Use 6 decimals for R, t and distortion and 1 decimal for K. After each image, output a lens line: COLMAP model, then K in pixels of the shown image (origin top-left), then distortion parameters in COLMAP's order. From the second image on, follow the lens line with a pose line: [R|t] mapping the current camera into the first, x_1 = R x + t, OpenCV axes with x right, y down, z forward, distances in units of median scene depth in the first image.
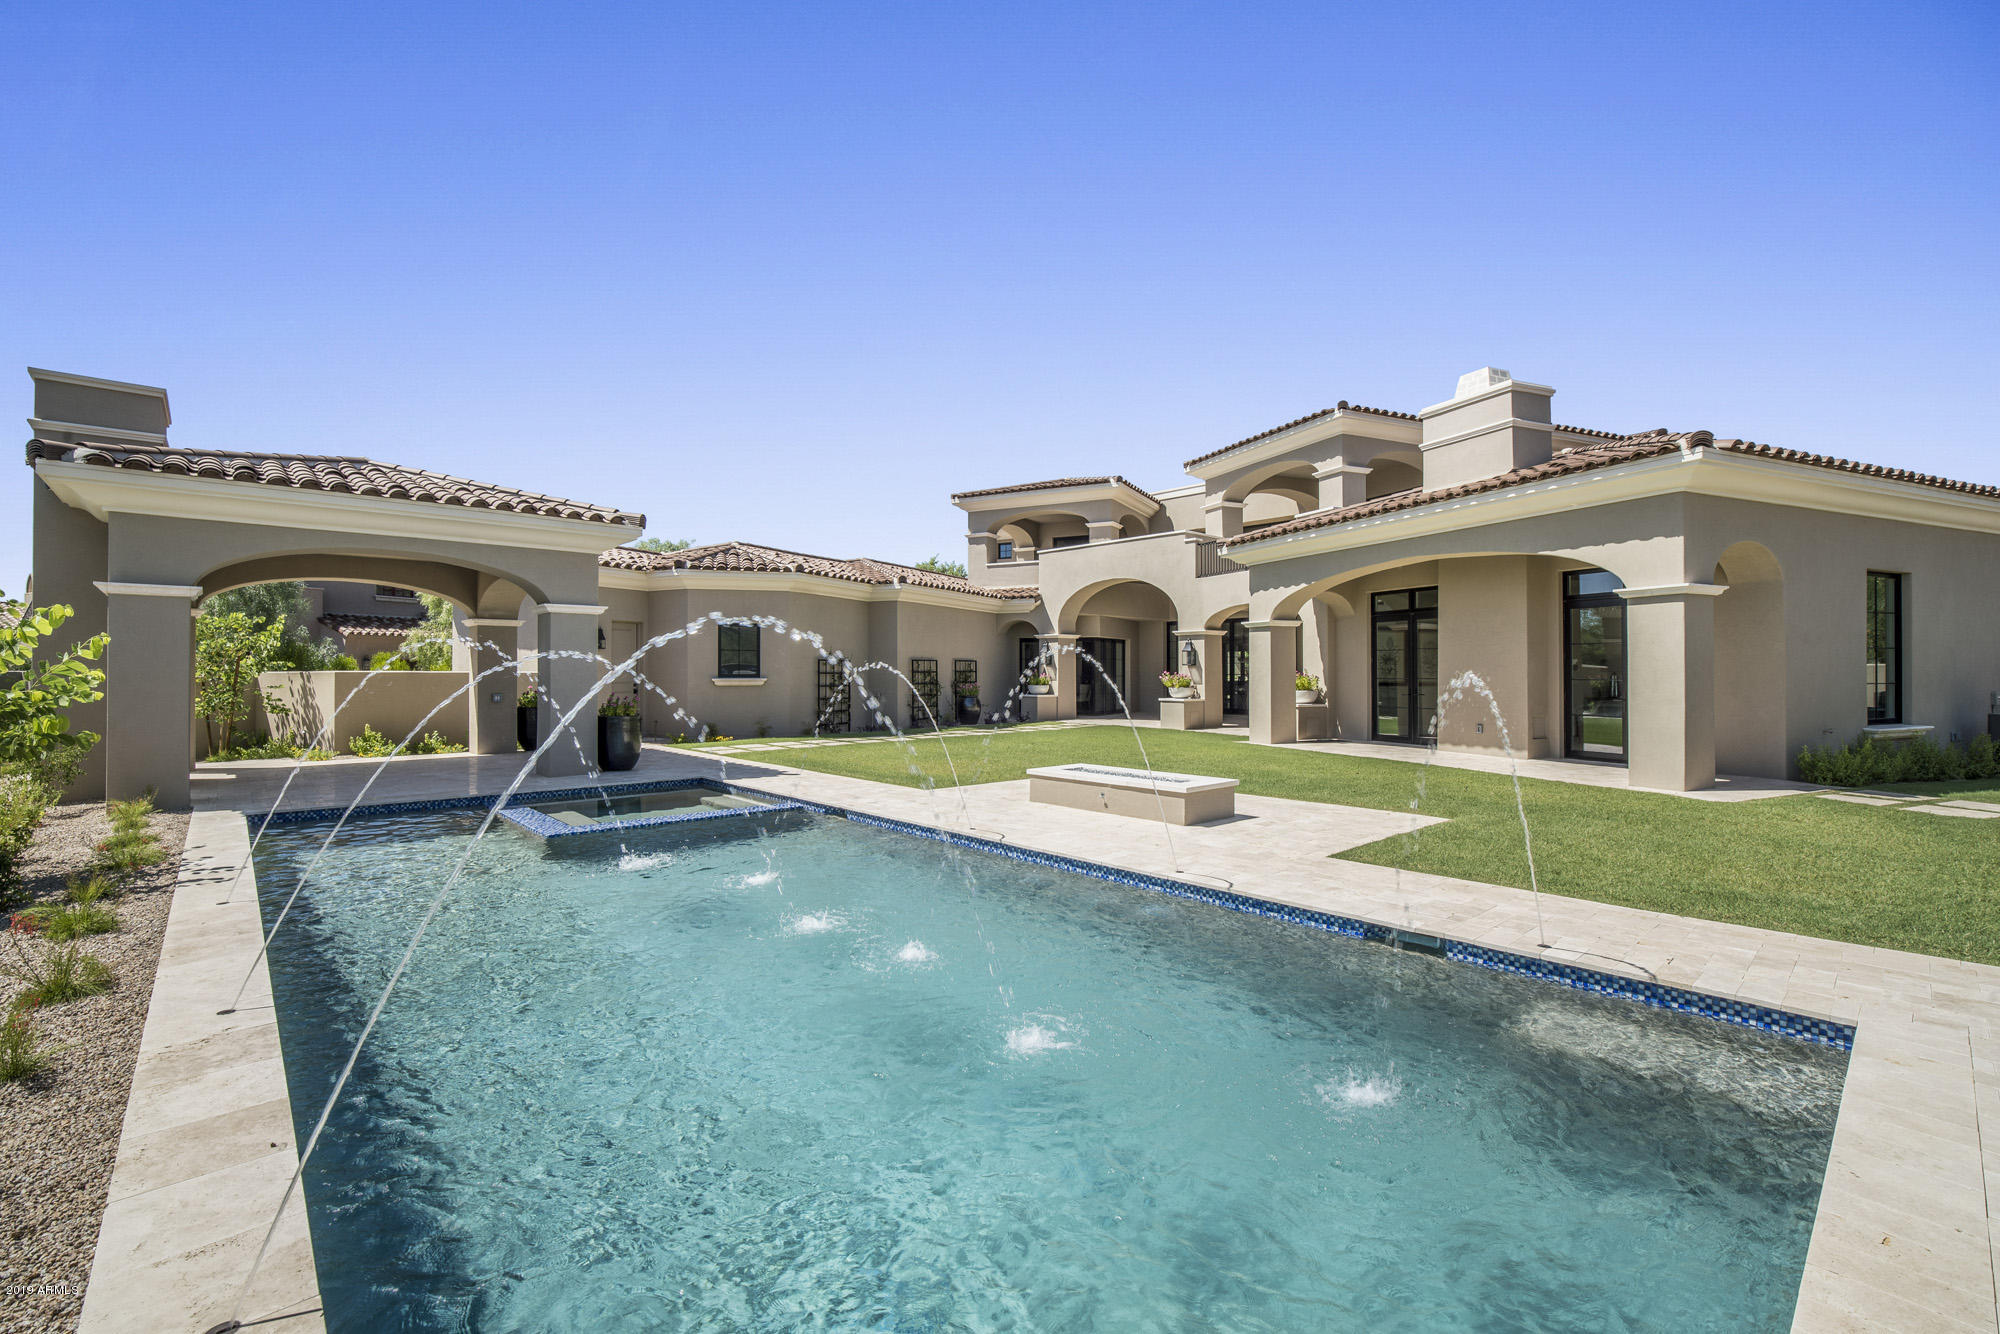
lens RADIAL K [[865.1, 0, 998.1], [0, 865.1, 669.1], [0, 0, 1]] dist [-0.010402, -0.000304]
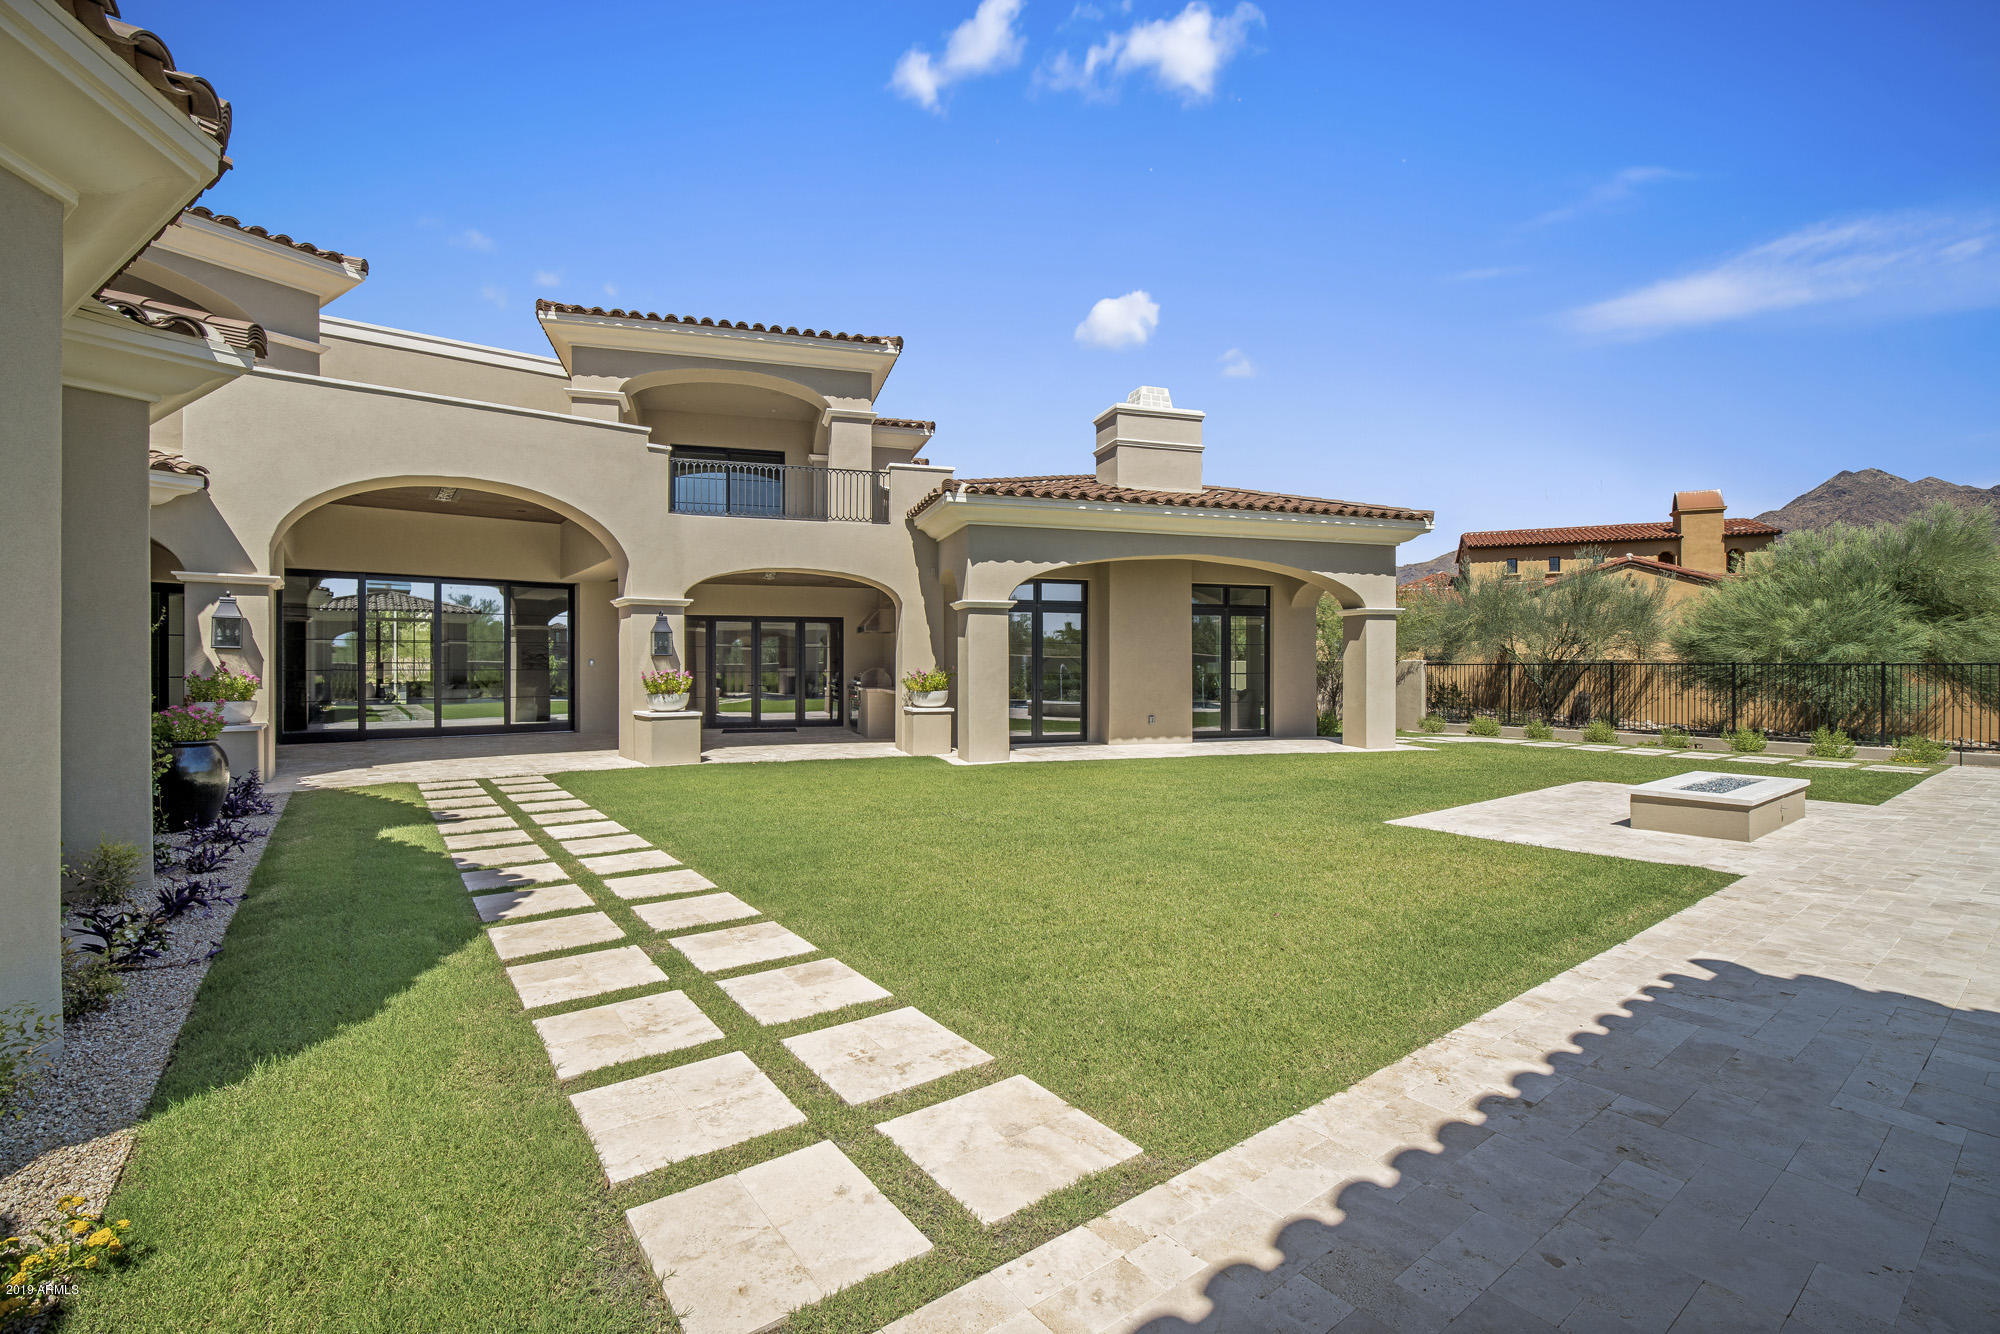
lens RADIAL K [[865.1, 0, 993.6], [0, 865.1, 655.9], [0, 0, 1]] dist [-0.010402, -0.000304]
pose [[0.103838, 0.010038, 0.994544, -0.350111], [-0.004345, 0.999944, -0.009638, 0.000414], [-0.994585, -0.003320, 0.103876, 0.710840]]
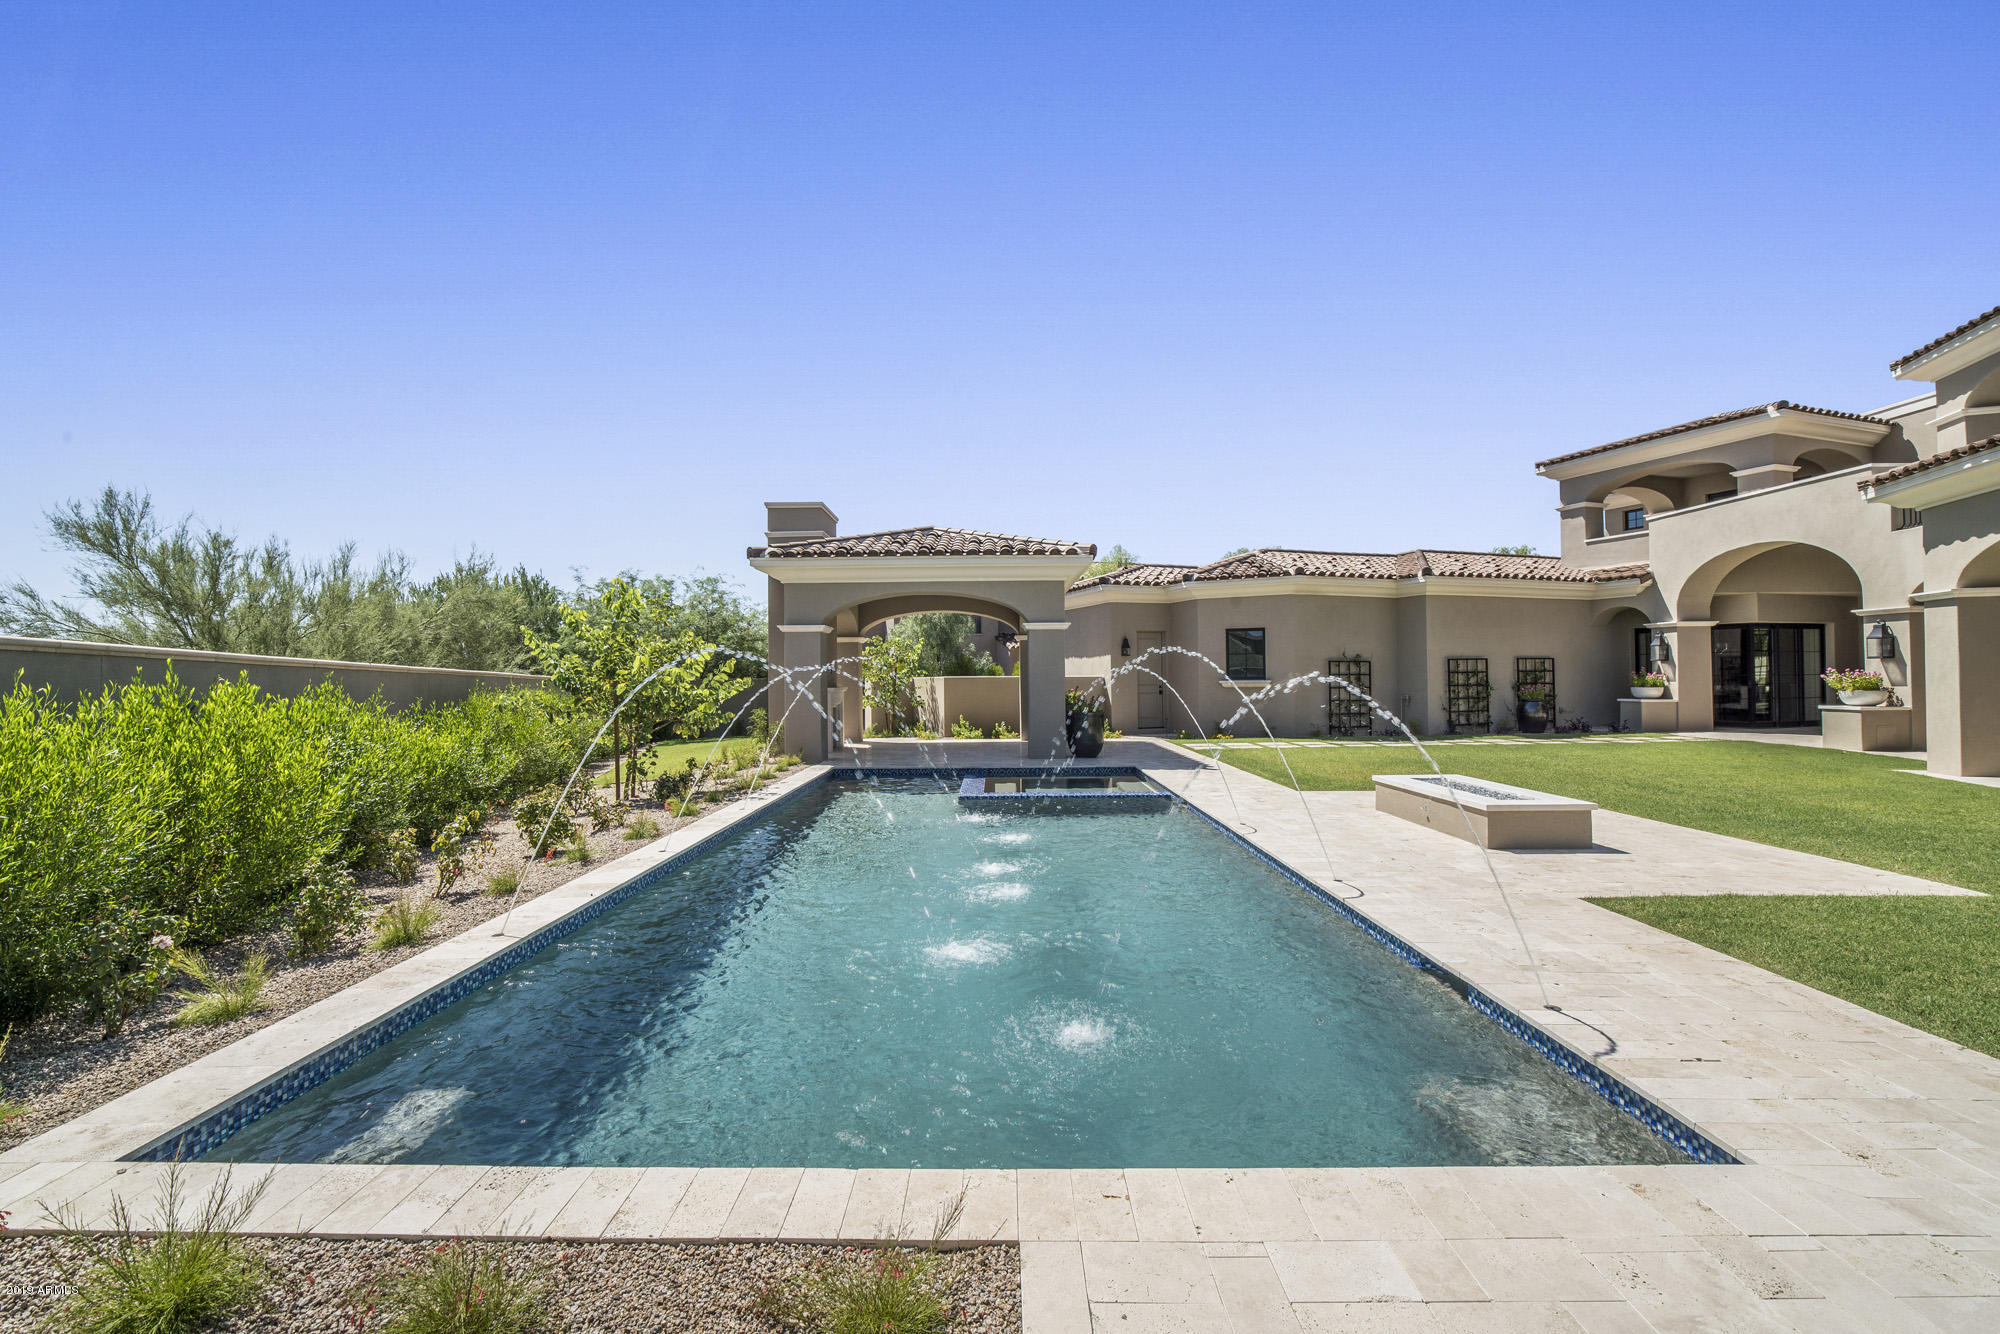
lens RADIAL K [[865.1, 0, 978.6], [0, 865.1, 664.7], [0, 0, 1]] dist [-0.010402, -0.000304]
pose [[0.724967, -0.016720, -0.688581, 0.168938], [0.011735, 0.999860, -0.011924, 0.000384], [0.688684, 0.000564, 0.725061, 0.008396]]
